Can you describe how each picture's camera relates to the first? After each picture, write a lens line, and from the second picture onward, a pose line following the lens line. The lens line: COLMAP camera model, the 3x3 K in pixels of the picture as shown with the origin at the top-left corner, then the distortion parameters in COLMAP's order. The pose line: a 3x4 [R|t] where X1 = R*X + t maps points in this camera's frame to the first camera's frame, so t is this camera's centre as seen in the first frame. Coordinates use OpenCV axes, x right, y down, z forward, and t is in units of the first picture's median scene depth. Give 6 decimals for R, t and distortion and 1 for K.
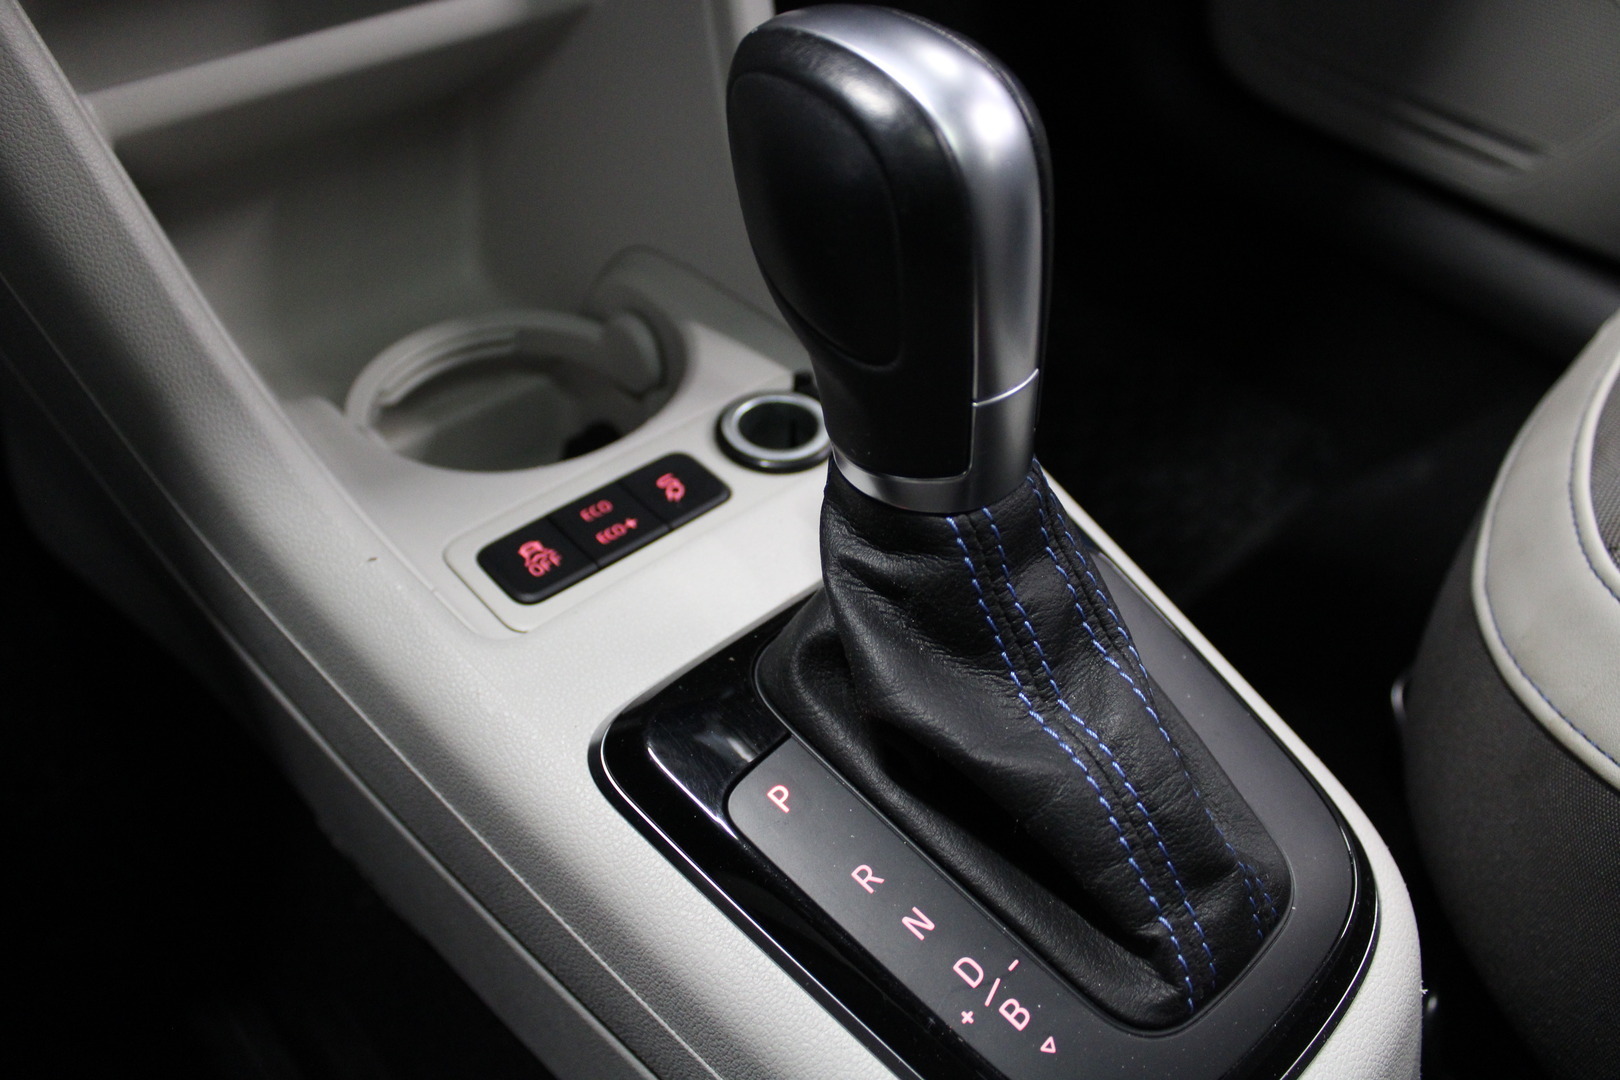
lens RADIAL K [[1336.3, 0, 811.3], [0, 1336.3, 551.2], [0, 0, 1]] dist [-0.126824, 0.068710]
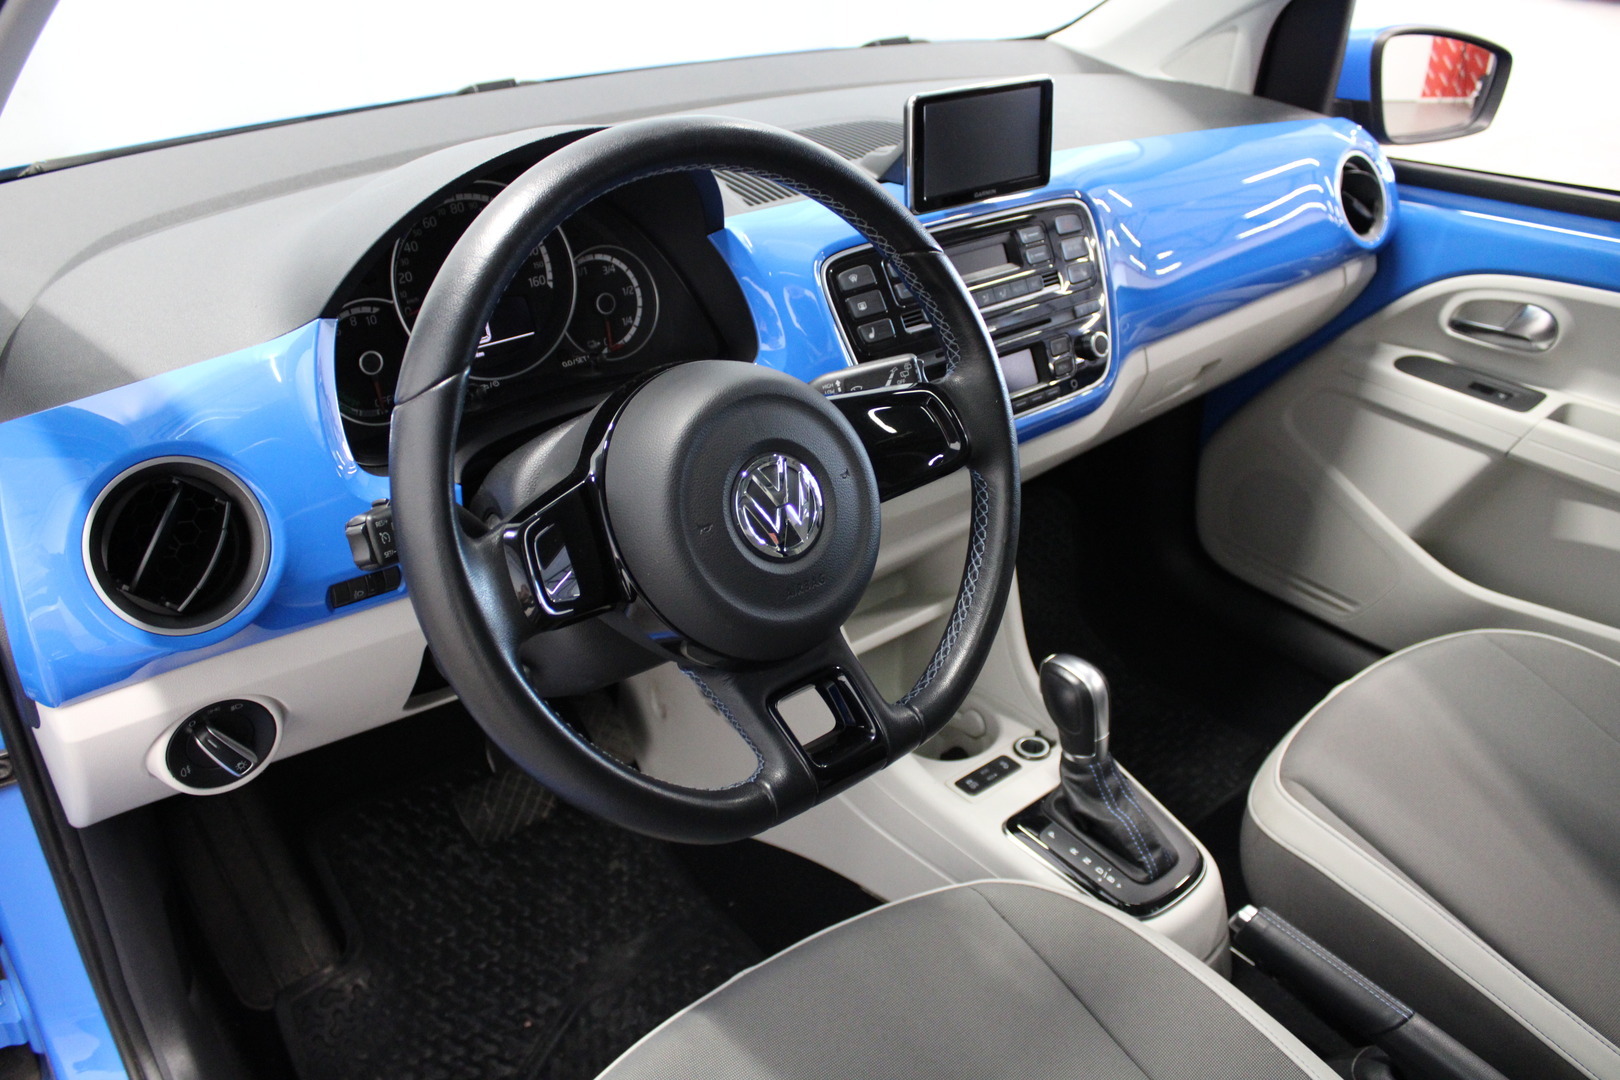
lens RADIAL K [[1336.3, 0, 801.9], [0, 1336.3, 538.2], [0, 0, 1]] dist [-0.126824, 0.068710]
pose [[0.997557, -0.018018, -0.067495, -0.527095], [0.000466, 0.967862, -0.251481, 0.339488], [0.069857, 0.250835, 0.965506, -3.412472]]
